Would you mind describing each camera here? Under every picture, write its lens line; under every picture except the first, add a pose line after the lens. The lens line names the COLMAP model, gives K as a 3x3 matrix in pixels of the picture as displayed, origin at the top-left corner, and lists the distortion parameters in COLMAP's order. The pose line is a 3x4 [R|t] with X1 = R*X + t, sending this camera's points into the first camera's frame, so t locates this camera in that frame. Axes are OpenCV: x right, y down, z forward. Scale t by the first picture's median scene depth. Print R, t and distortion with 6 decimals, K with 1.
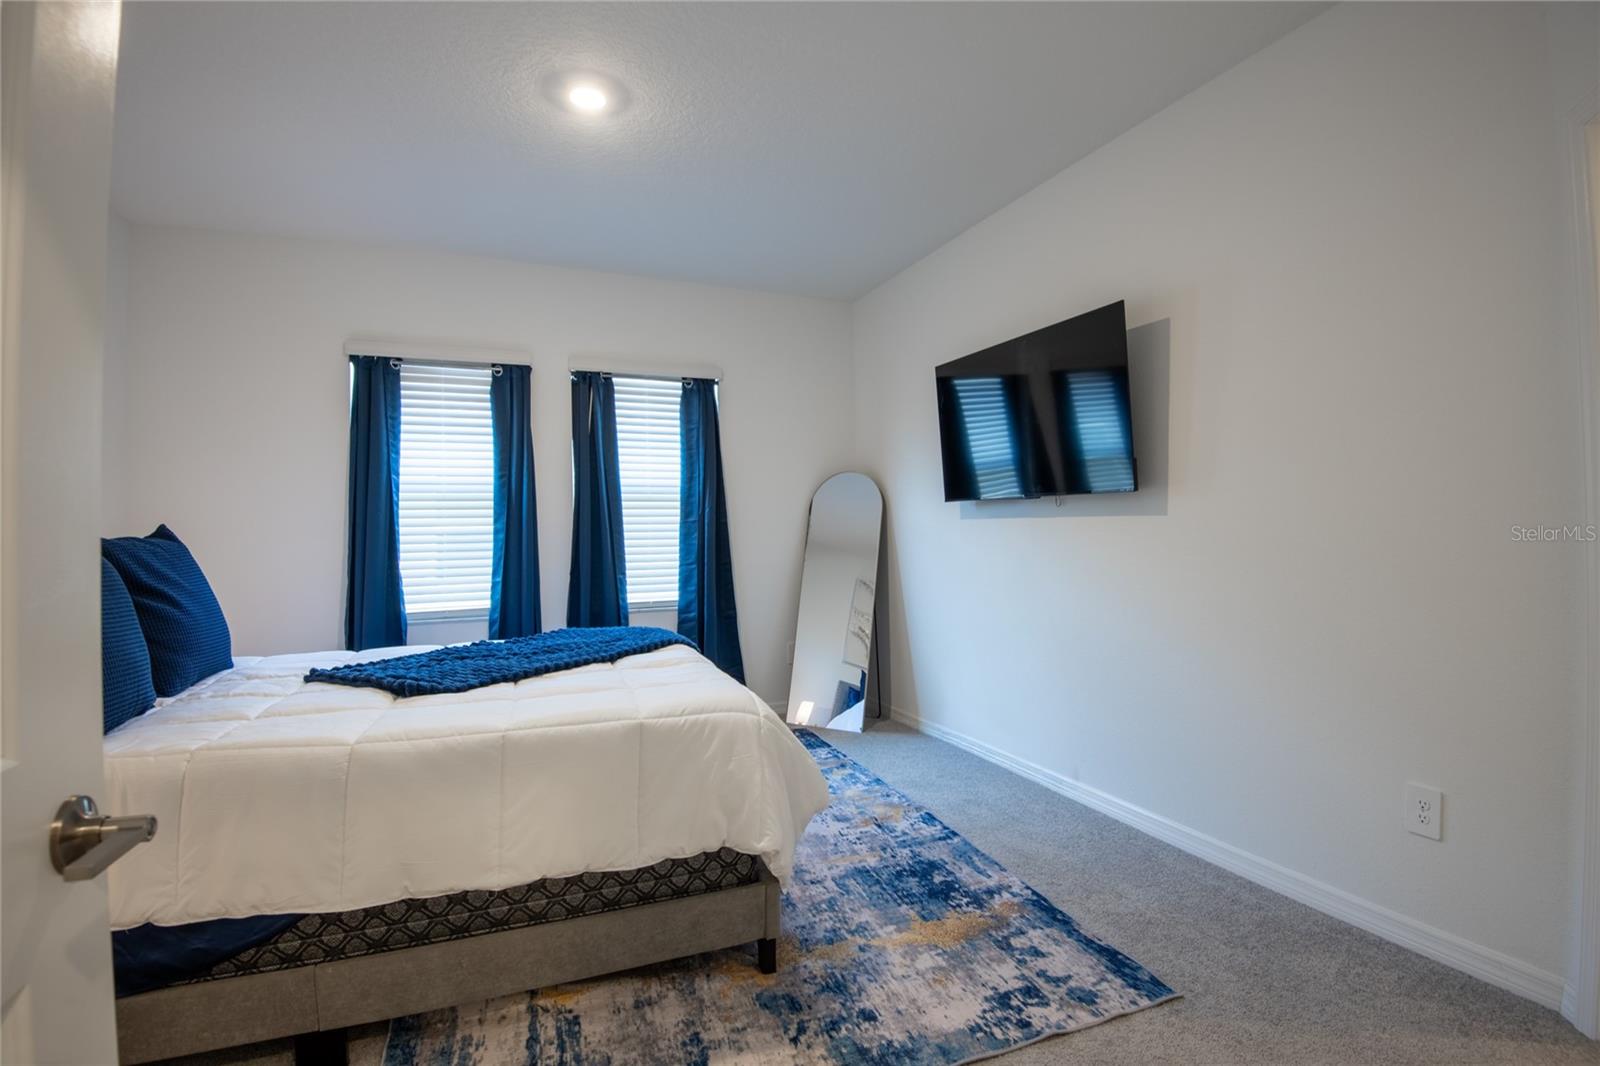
lens RADIAL K [[736.3, 0, 800.0], [0, 736.3, 533.0], [0, 0, 1]] dist [-0.023170, -0.015513]
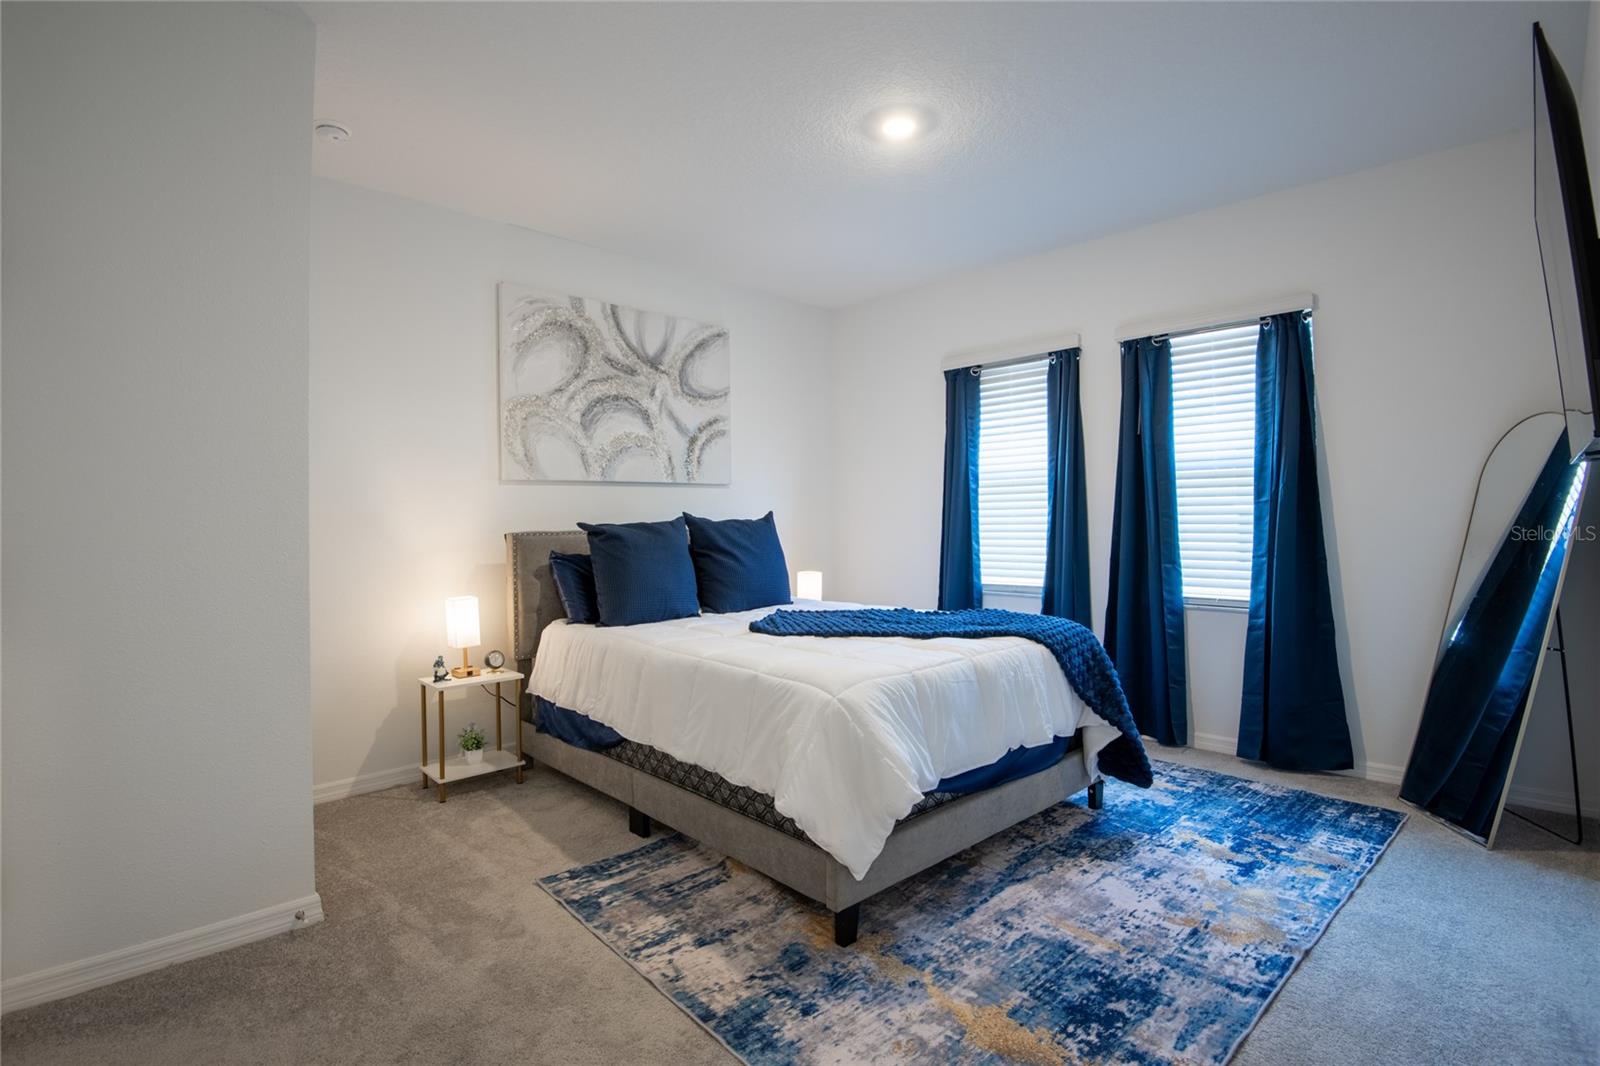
lens RADIAL K [[772.8, 0, 799.1], [0, 772.8, 511.0], [0, 0, 1]] dist [-0.001228, -0.035759]
pose [[0.362968, -0.003024, -0.931797, 0.661380], [0.000517, 0.999995, -0.003044, -0.005112], [0.931801, 0.000623, 0.362968, 0.380661]]
